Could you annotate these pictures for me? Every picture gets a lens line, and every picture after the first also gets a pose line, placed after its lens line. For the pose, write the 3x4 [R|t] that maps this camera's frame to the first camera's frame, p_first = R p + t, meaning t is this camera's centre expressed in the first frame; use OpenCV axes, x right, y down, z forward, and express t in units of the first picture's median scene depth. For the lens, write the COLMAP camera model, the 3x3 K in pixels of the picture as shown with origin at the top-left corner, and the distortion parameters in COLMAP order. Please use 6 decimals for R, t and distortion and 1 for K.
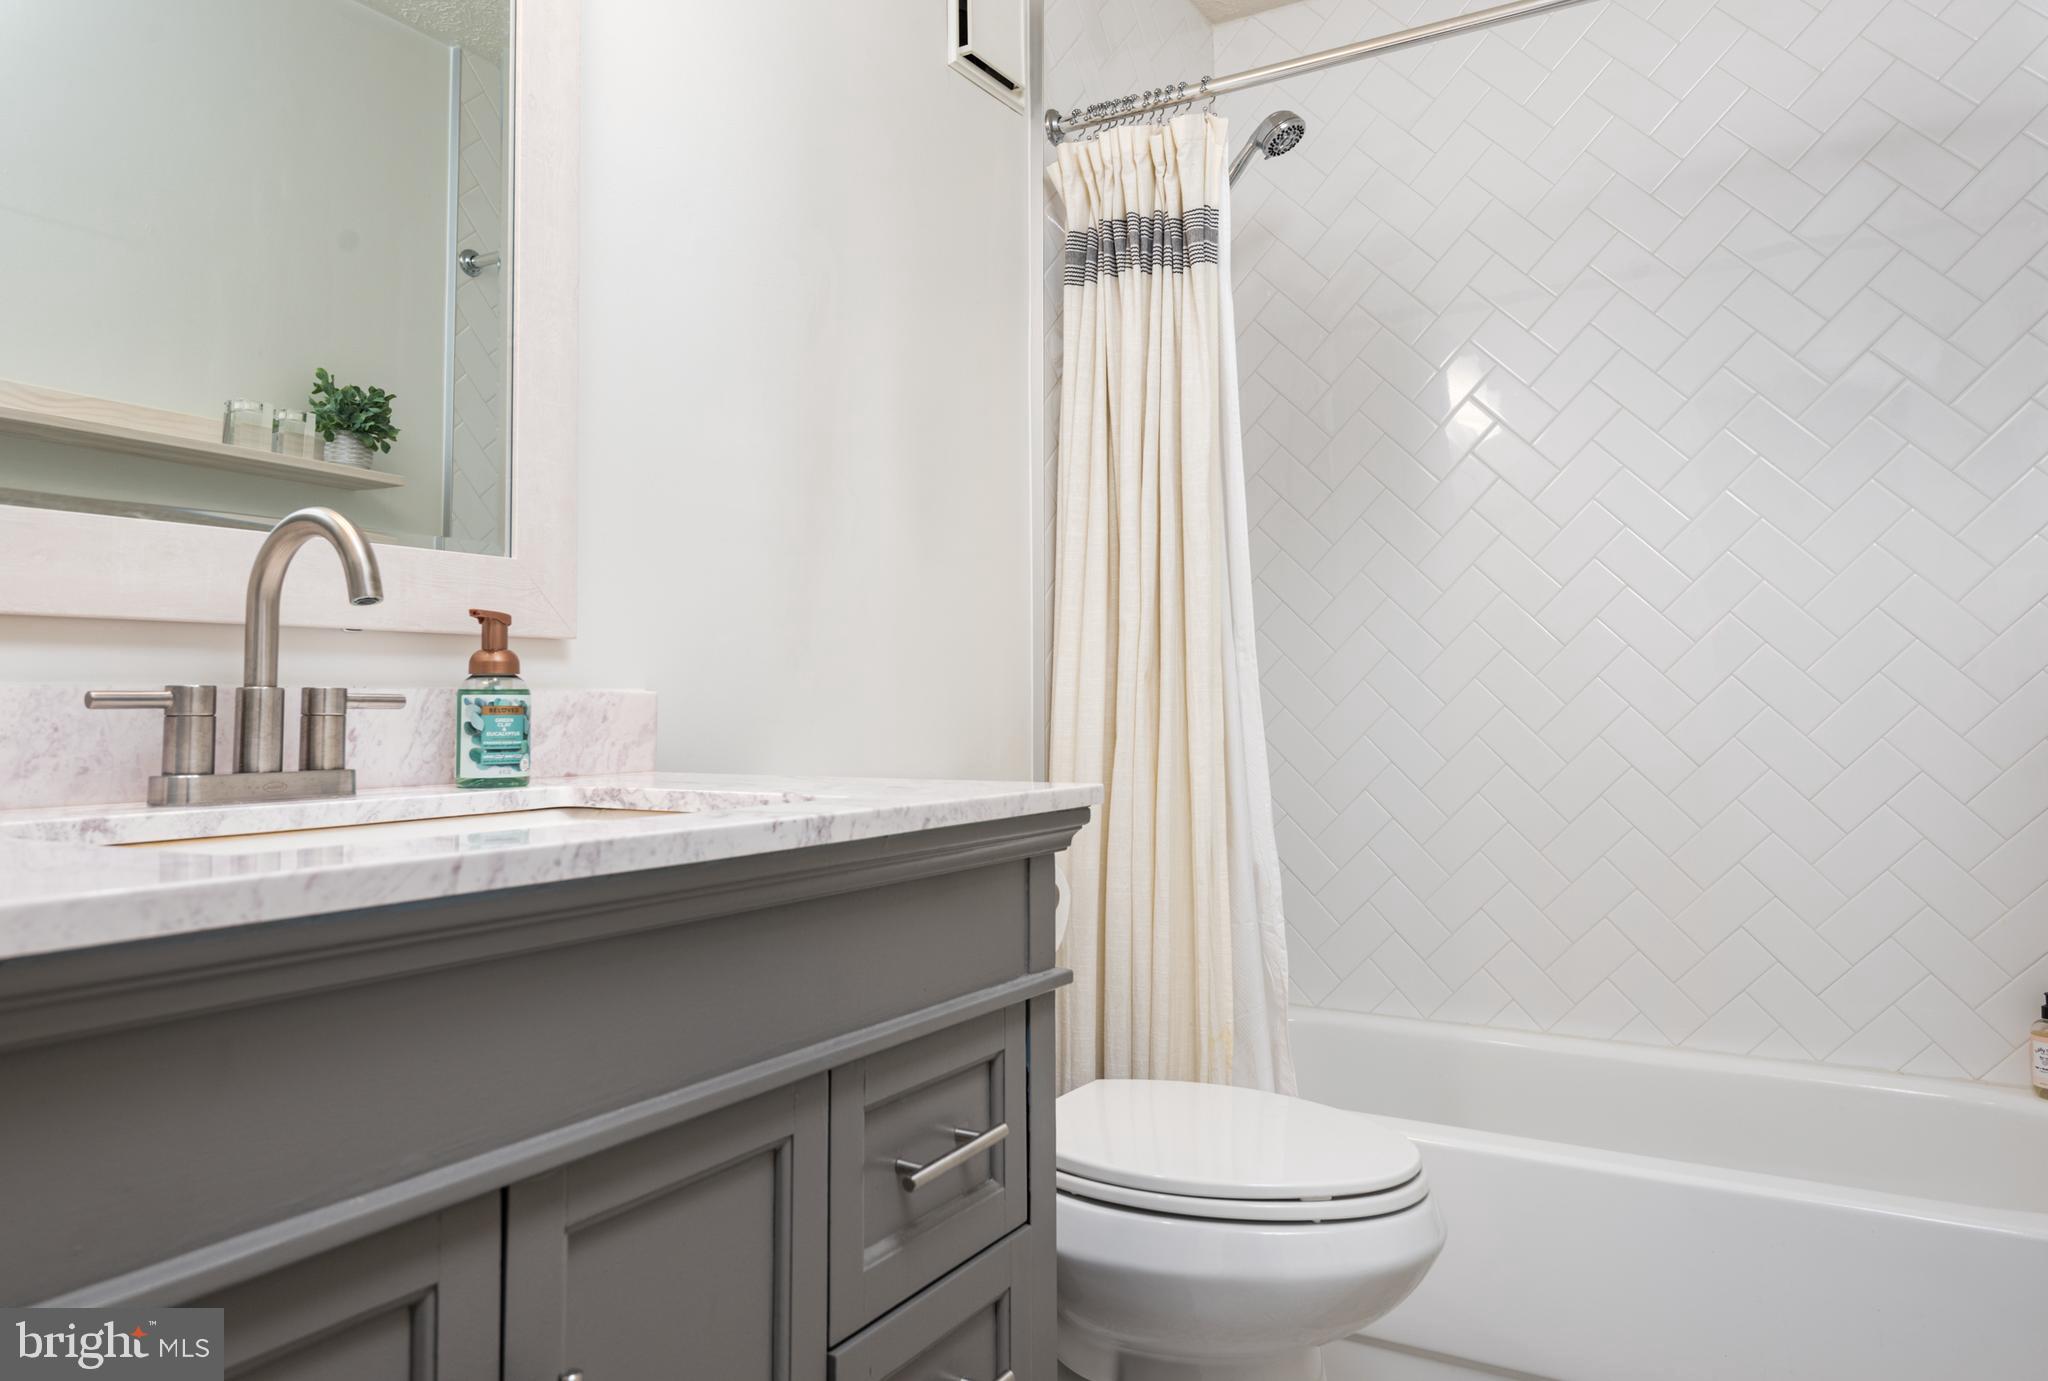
lens RADIAL K [[1370.0, 0, 1024.0], [0, 1370.0, 690.5], [0, 0, 1]] dist [-0.002022, -0.000805]
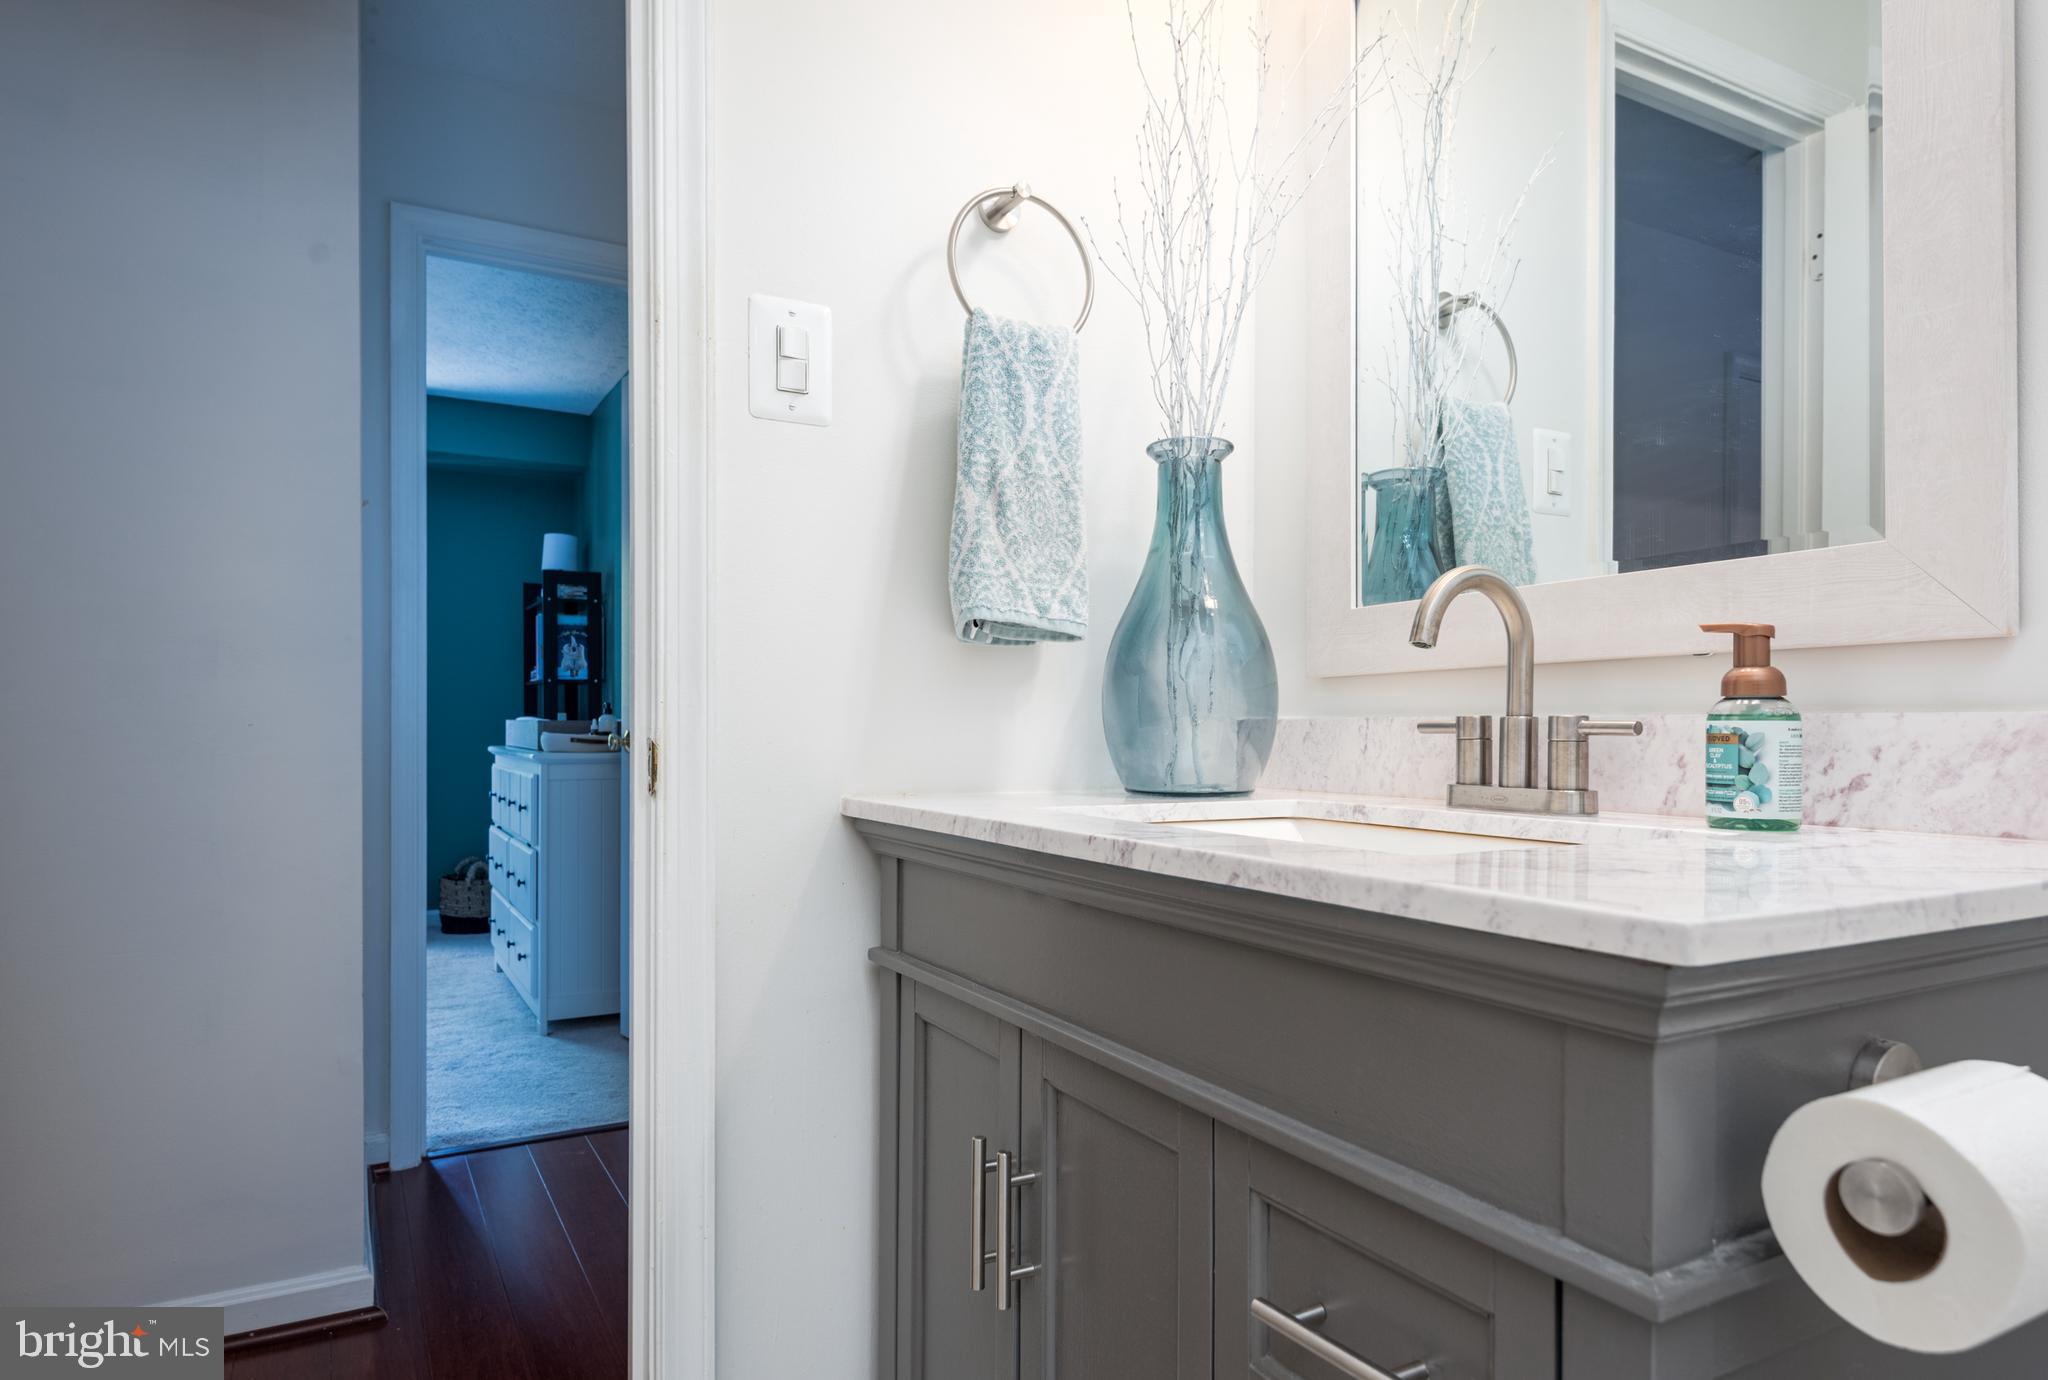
lens RADIAL K [[1235.4, 0, 1026.2], [0, 1235.4, 722.8], [0, 0, 1]] dist [-0.001923, -0.000931]
pose [[-0.499579, 0.000998, -0.866268, 0.547654], [0.009420, 0.999946, -0.004281, 0.004223], [0.866217, -0.010299, -0.499562, 1.090624]]
